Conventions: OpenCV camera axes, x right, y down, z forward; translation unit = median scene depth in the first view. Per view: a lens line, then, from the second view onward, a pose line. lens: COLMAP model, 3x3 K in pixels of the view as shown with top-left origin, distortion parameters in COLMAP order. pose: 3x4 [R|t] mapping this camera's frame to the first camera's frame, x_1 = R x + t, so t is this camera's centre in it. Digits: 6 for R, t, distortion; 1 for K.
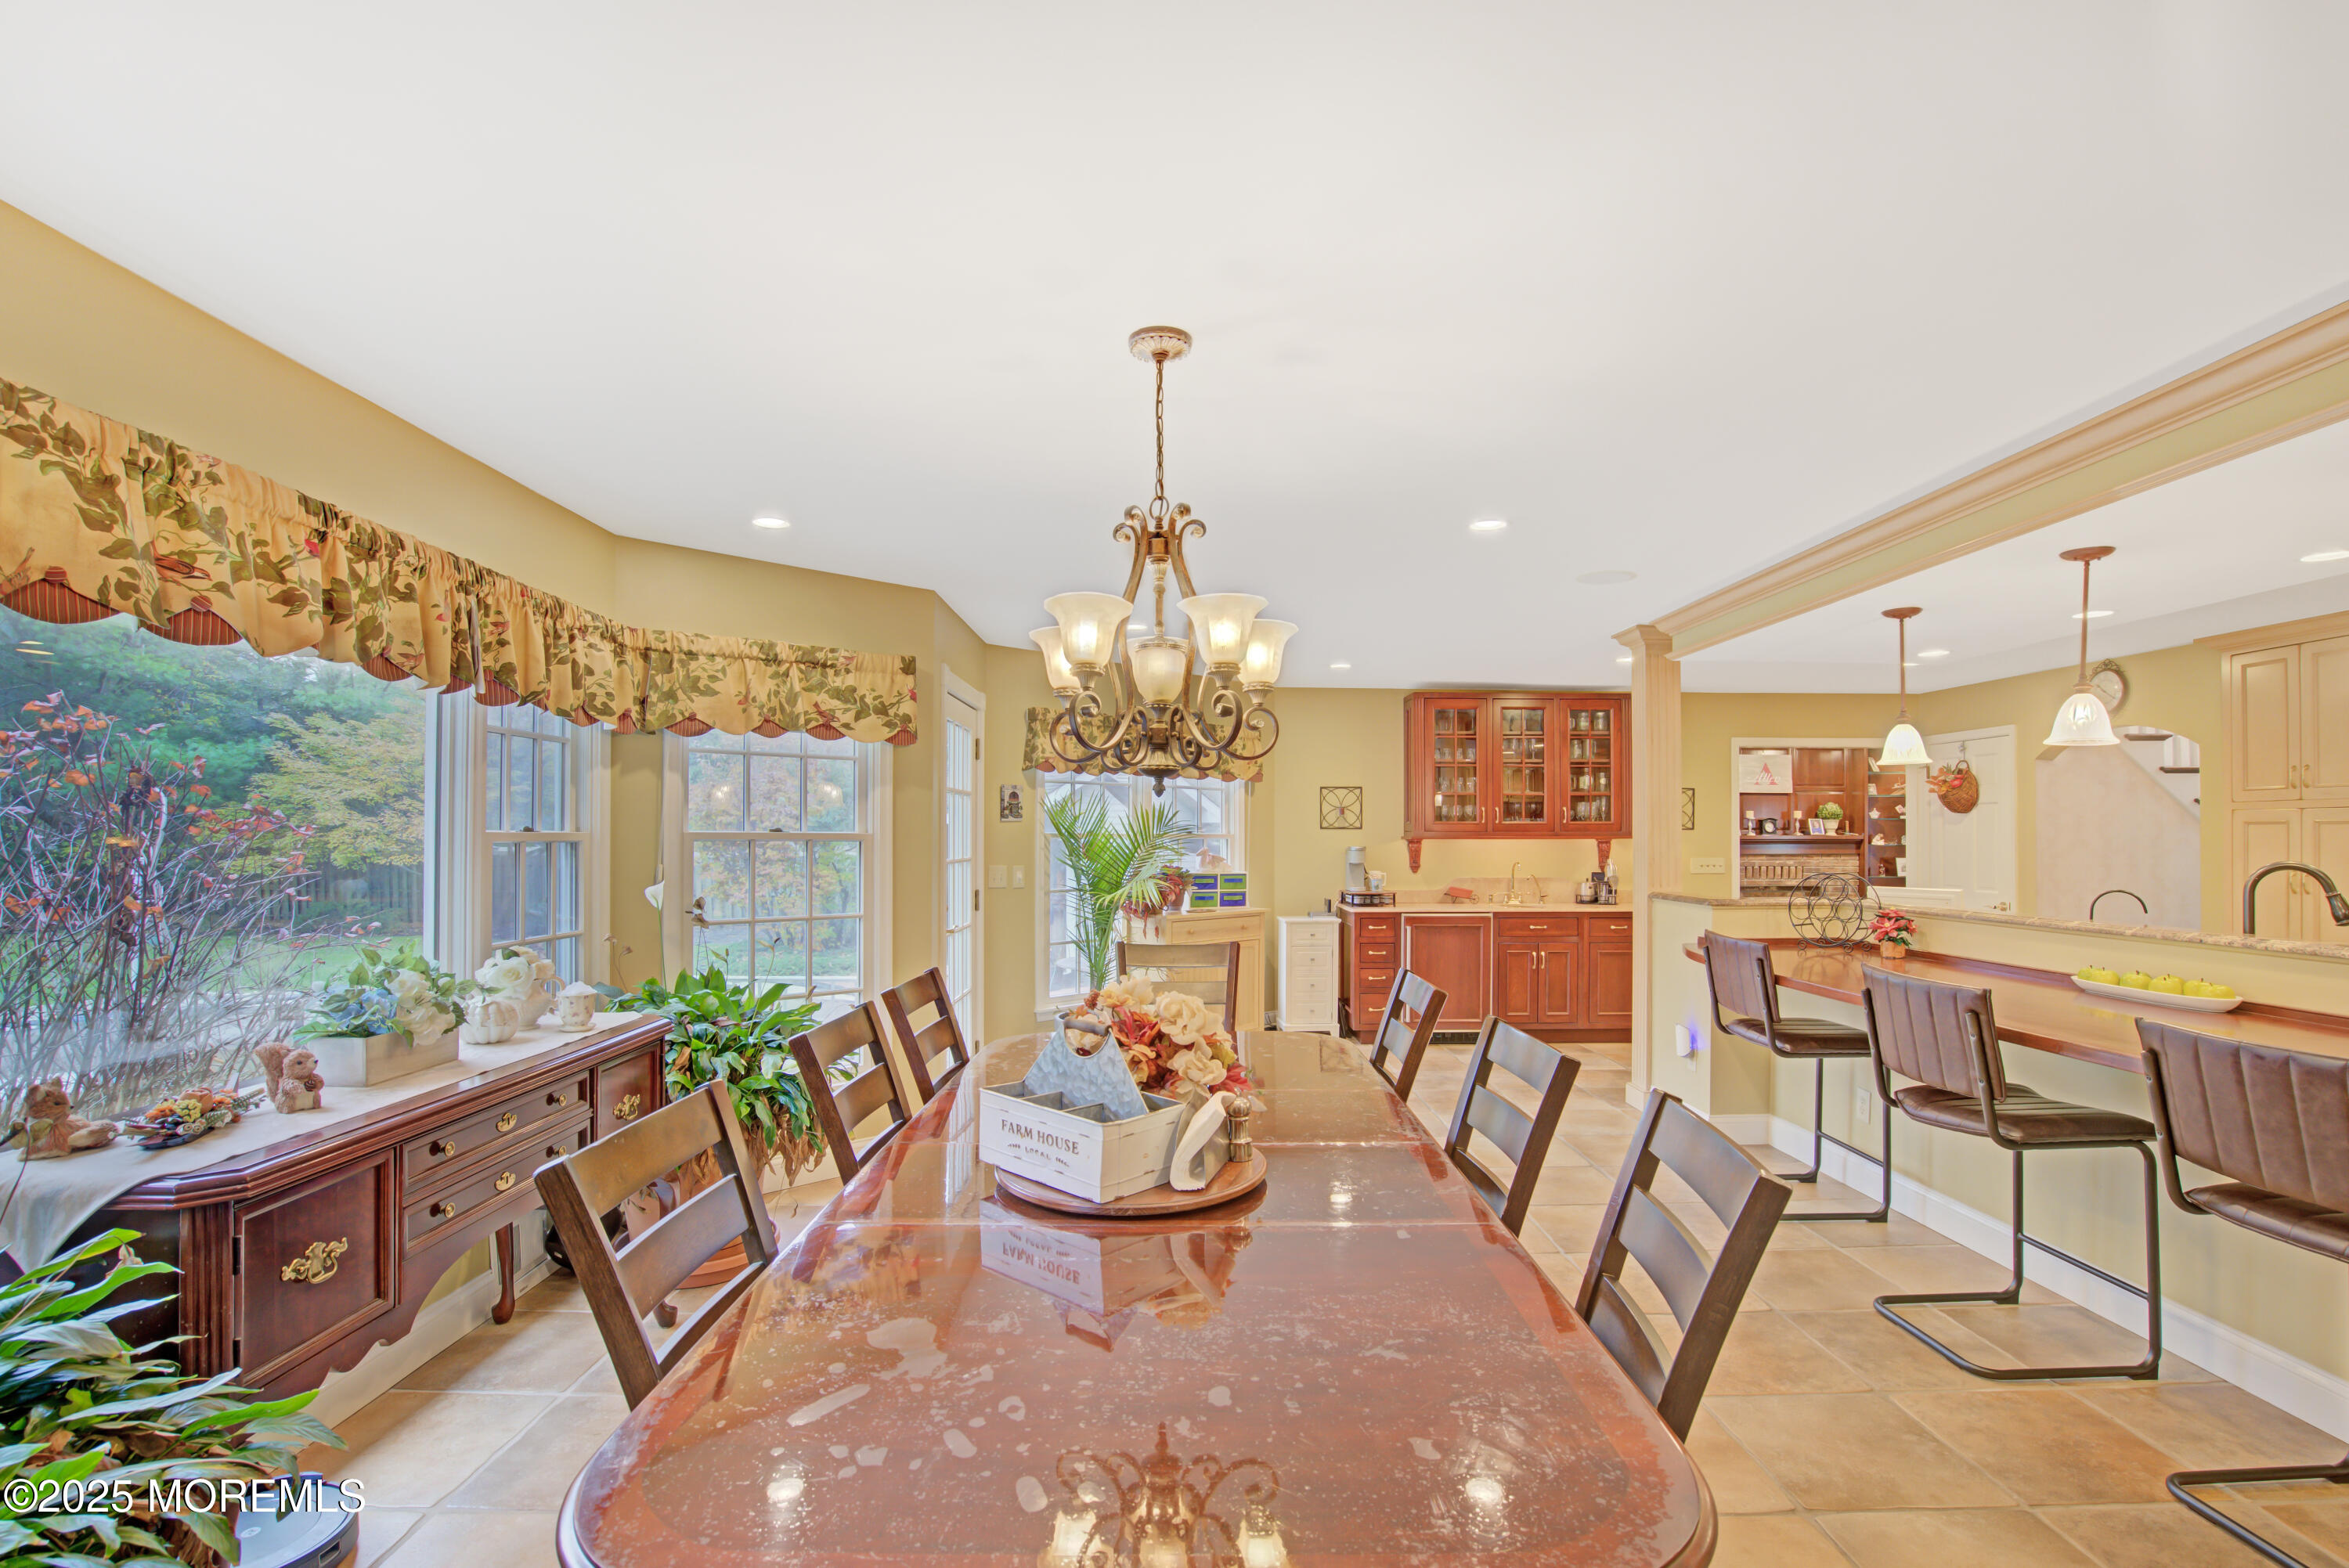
lens RADIAL K [[1096.2, 0, 1172.6], [0, 1096.2, 835.3], [0, 0, 1]] dist [-0.064370, 0.027330]
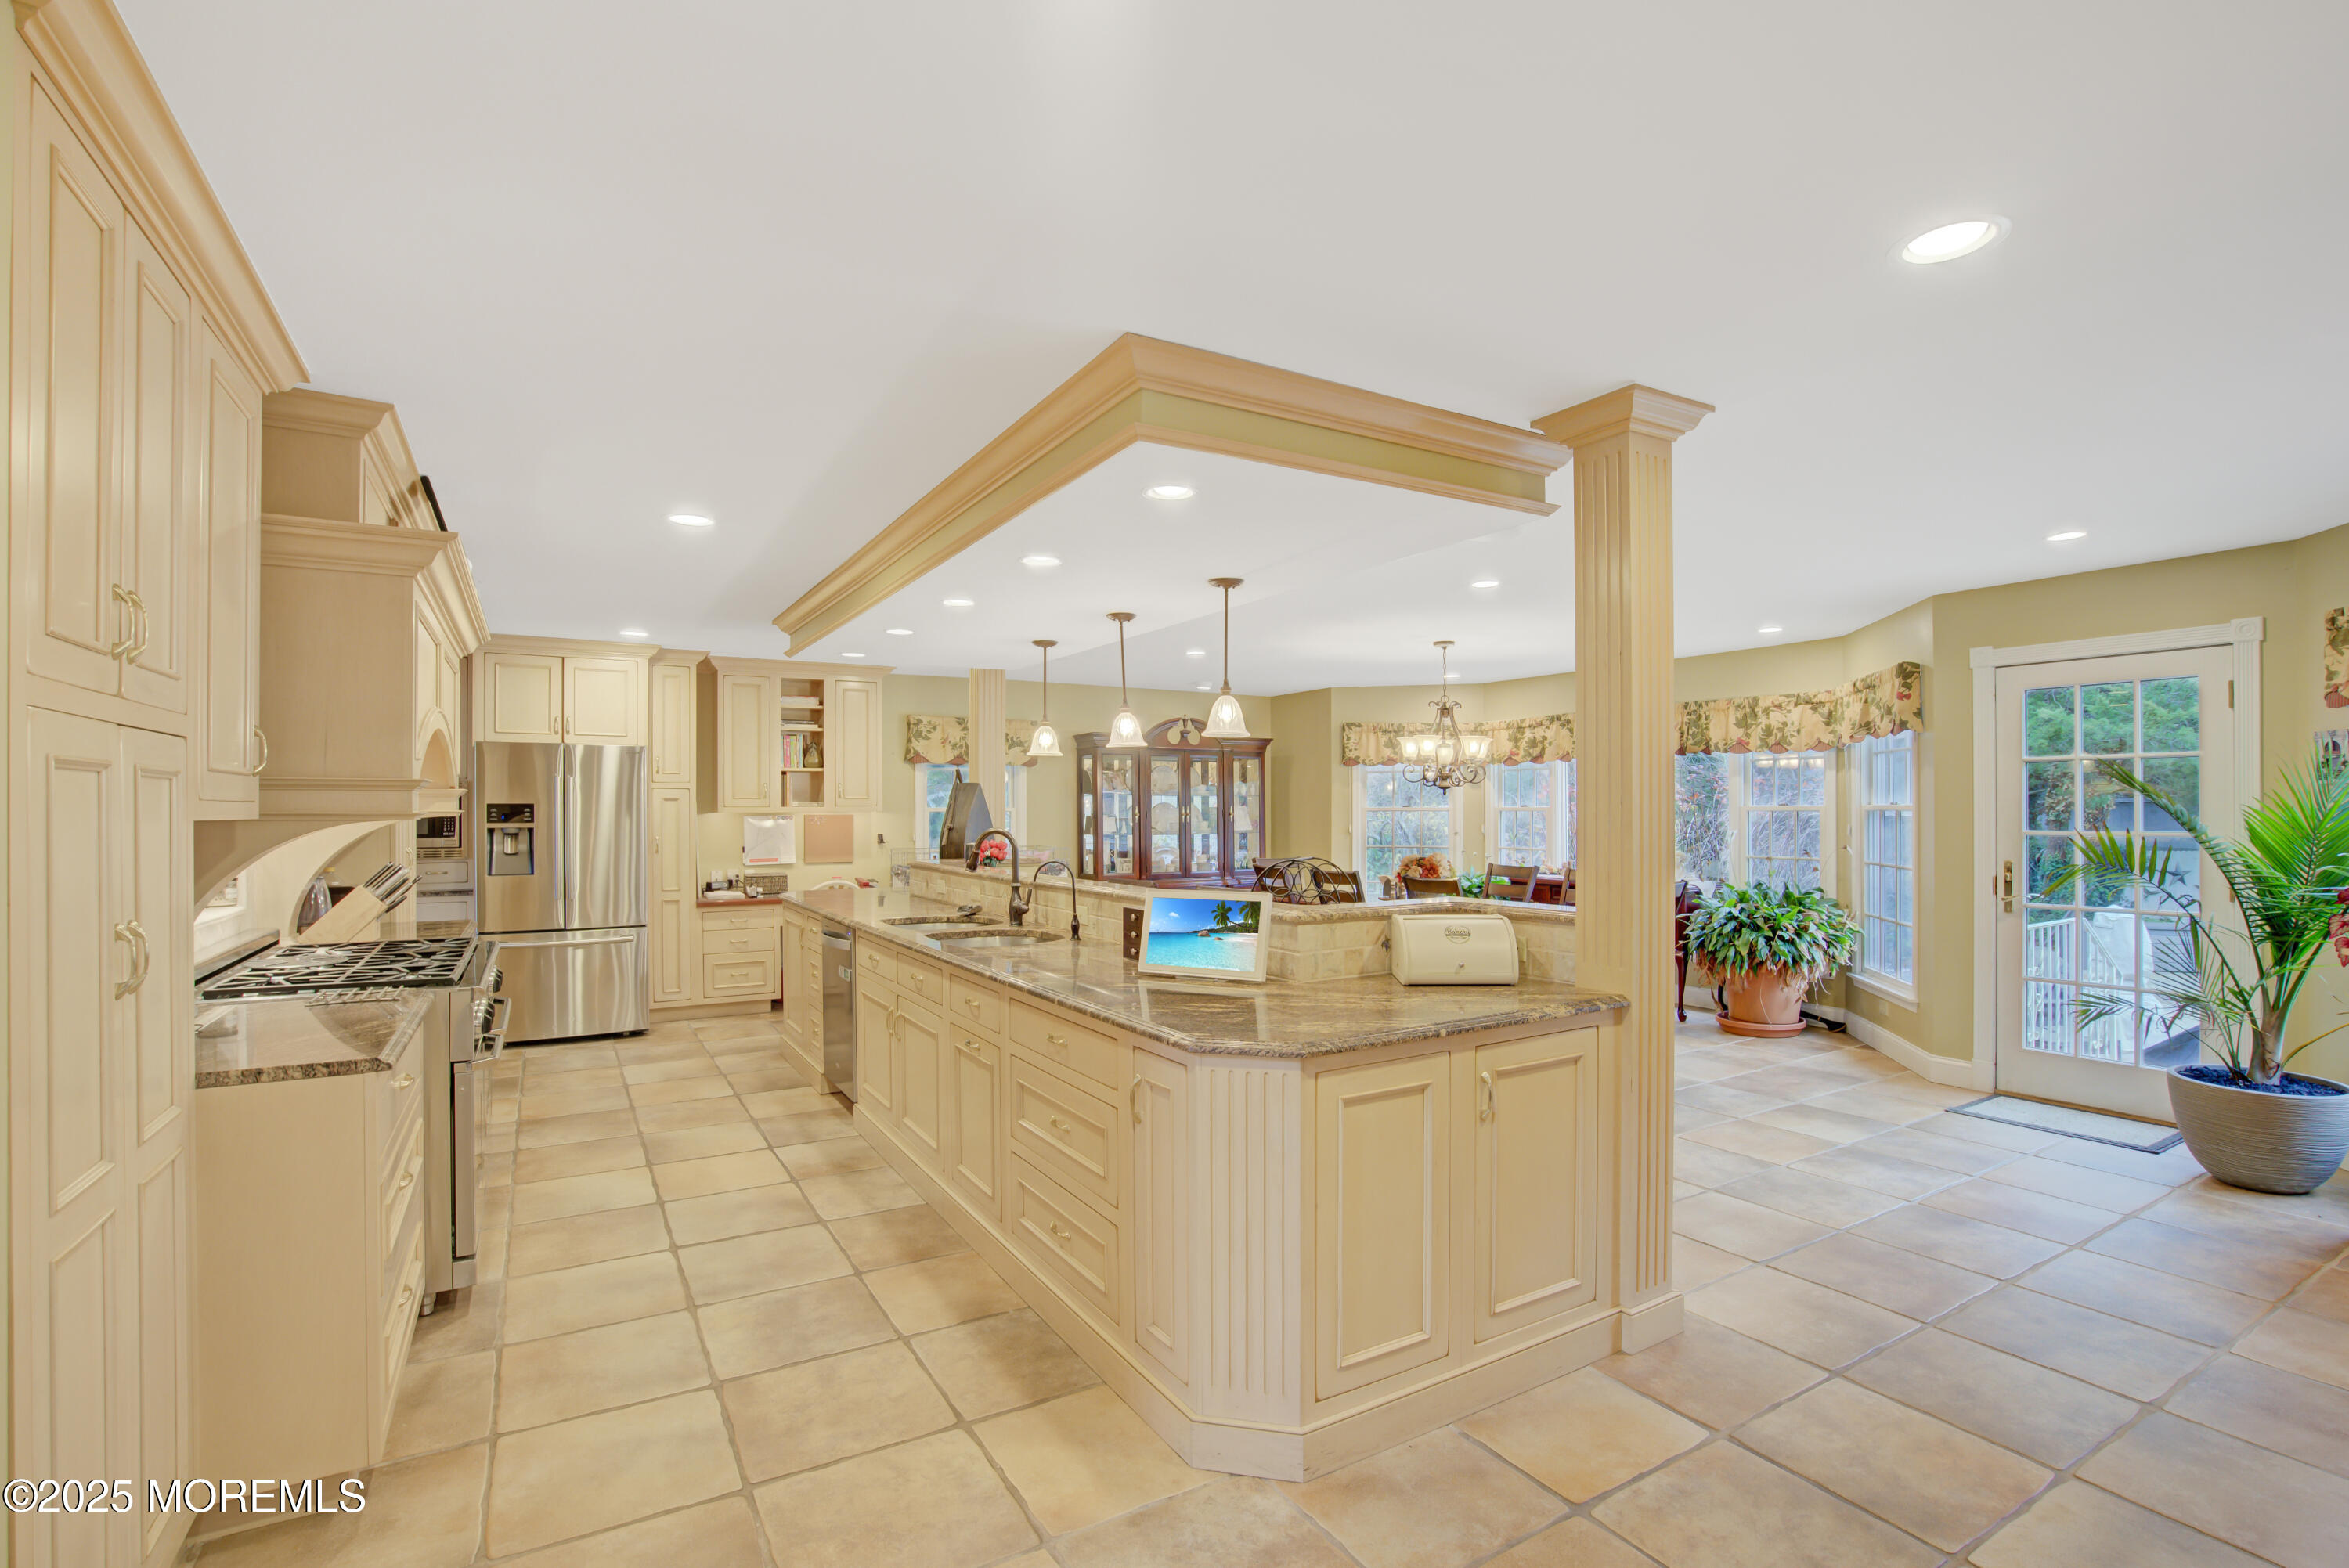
lens RADIAL K [[1087.9, 0, 1180.2], [0, 1087.9, 805.6], [0, 0, 1]] dist [-0.062671, 0.025094]
pose [[-0.861499, 0.001096, -0.507758, 0.748249], [0.003670, 0.999985, -0.004069, 0.000819], [0.507746, -0.005368, -0.861490, 1.119566]]
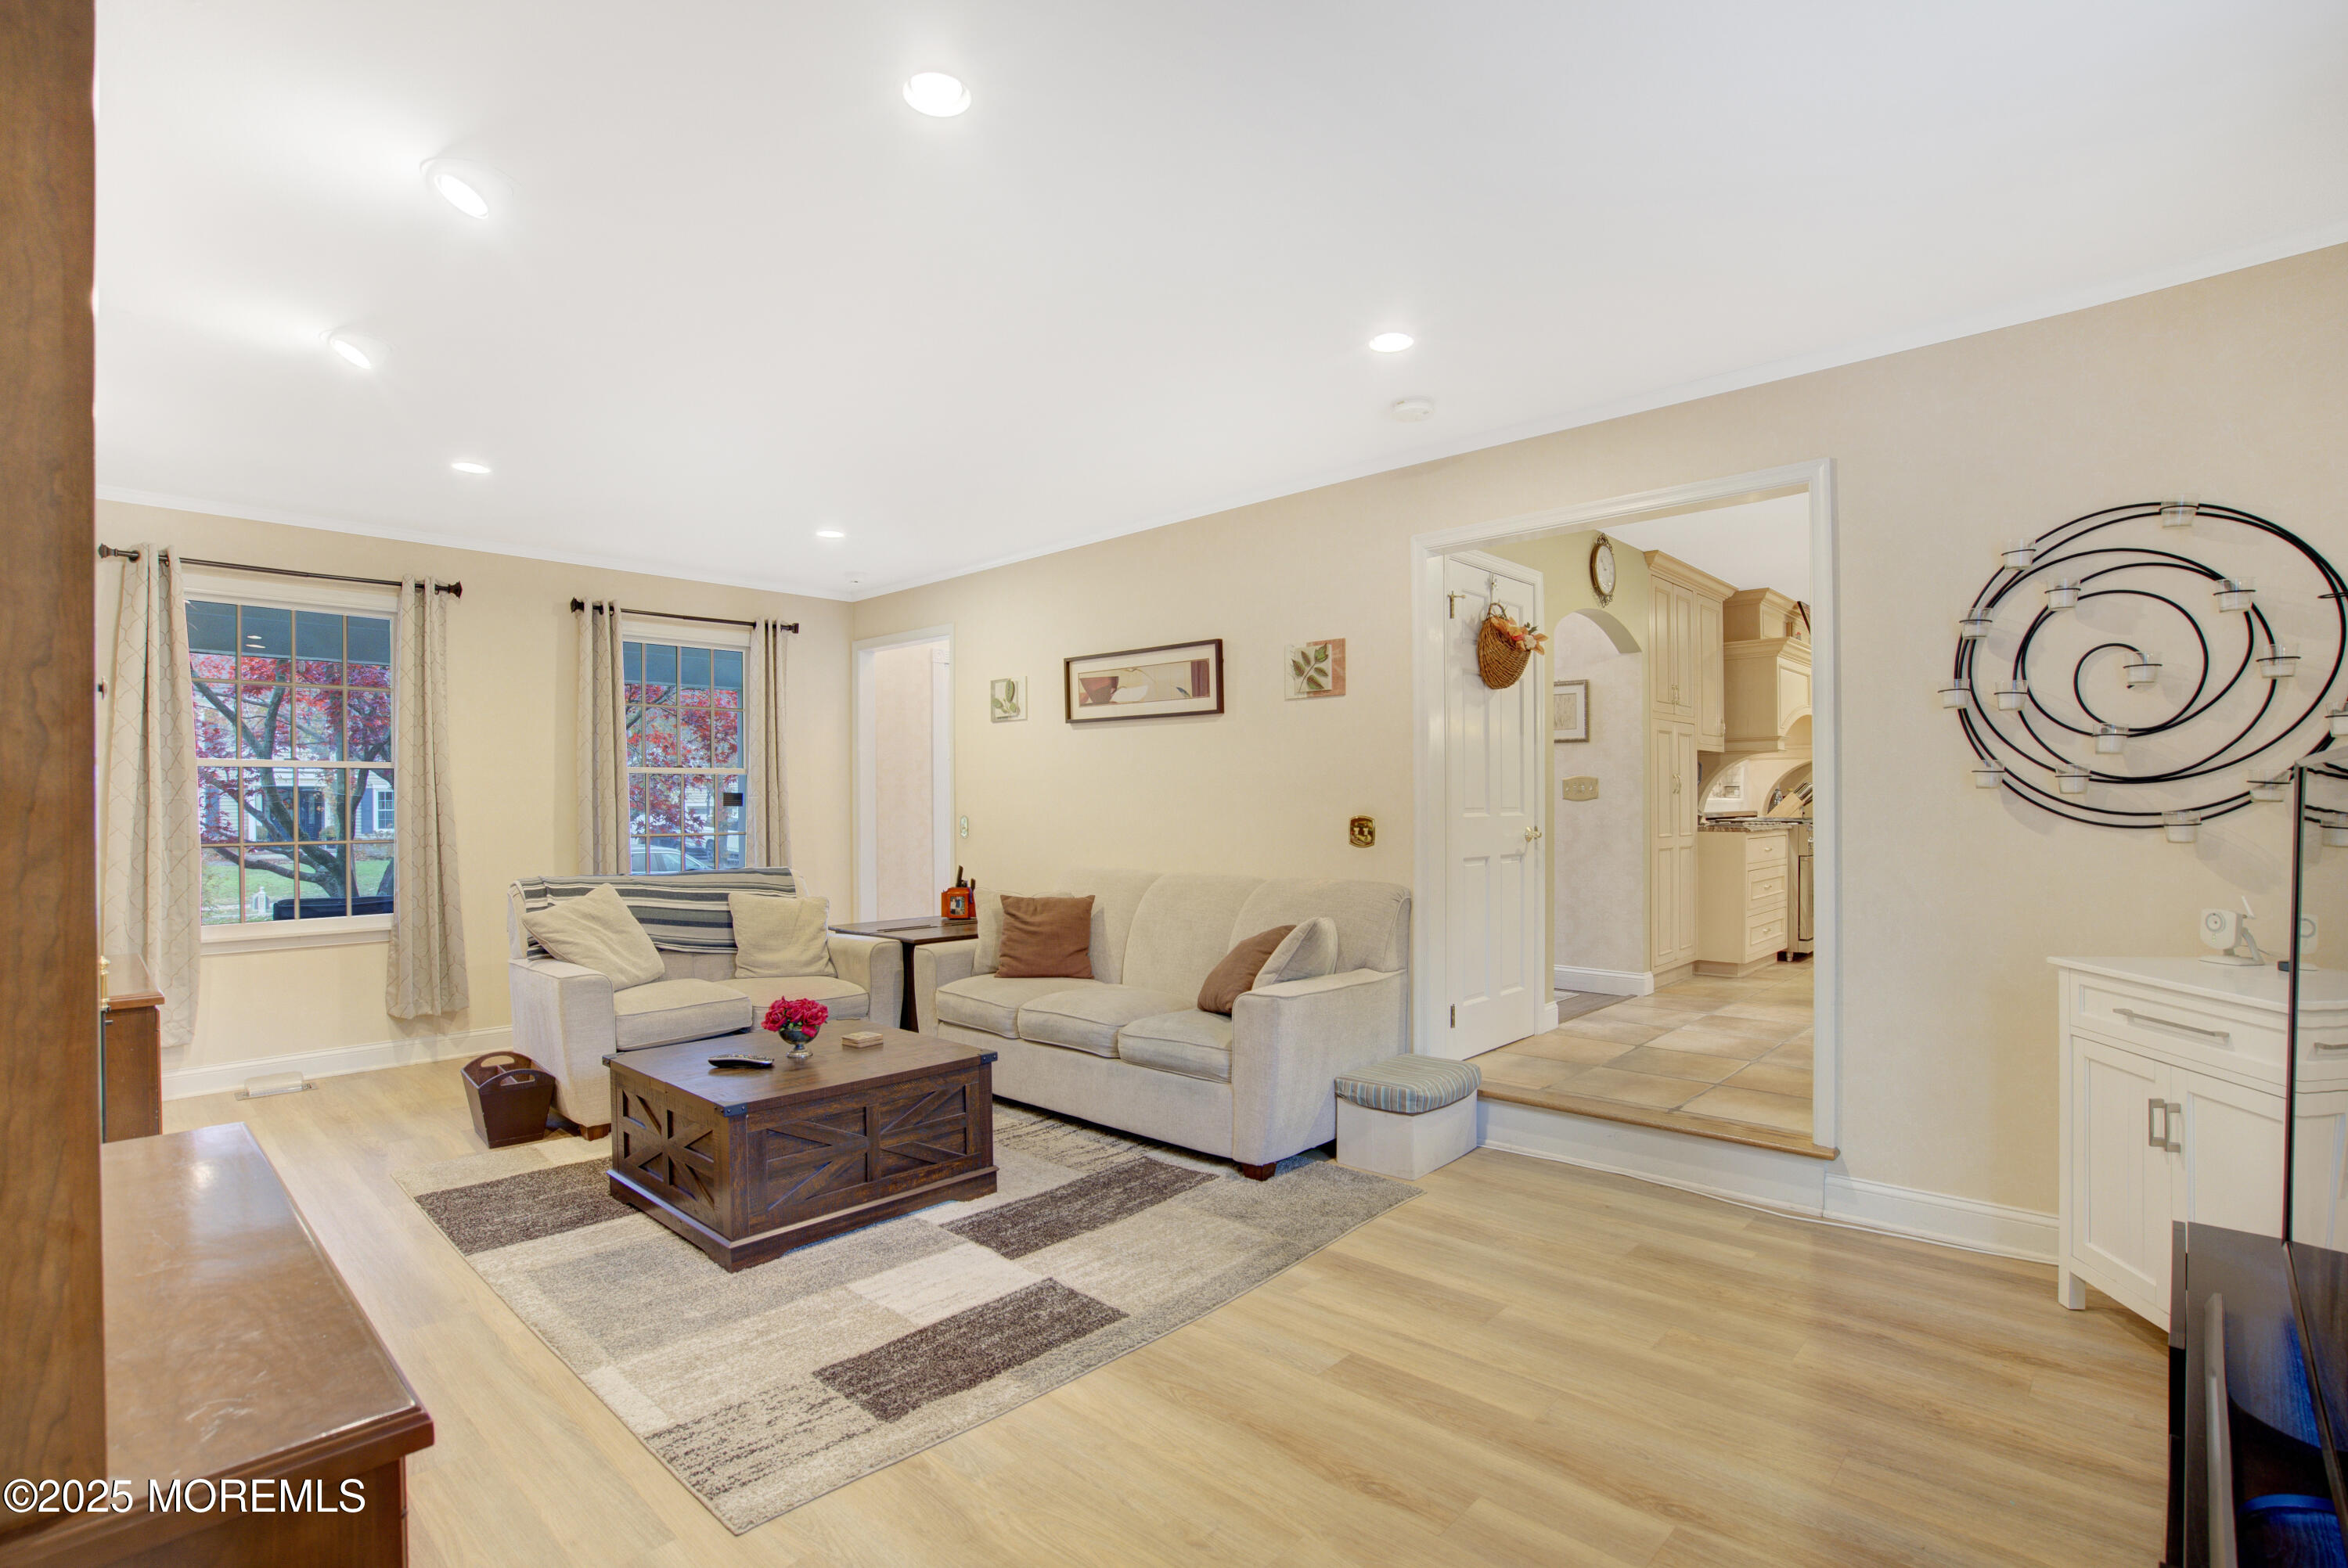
lens RADIAL K [[1087.4, 0, 1179.7], [0, 1087.4, 805.6], [0, 0, 1]] dist [-0.062671, 0.025094]
pose [[-0.721899, 0.004113, 0.691986, 0.496064], [0.007031, 0.999974, 0.001391, 0.050218], [-0.691963, 0.005870, -0.721909, 1.772762]]
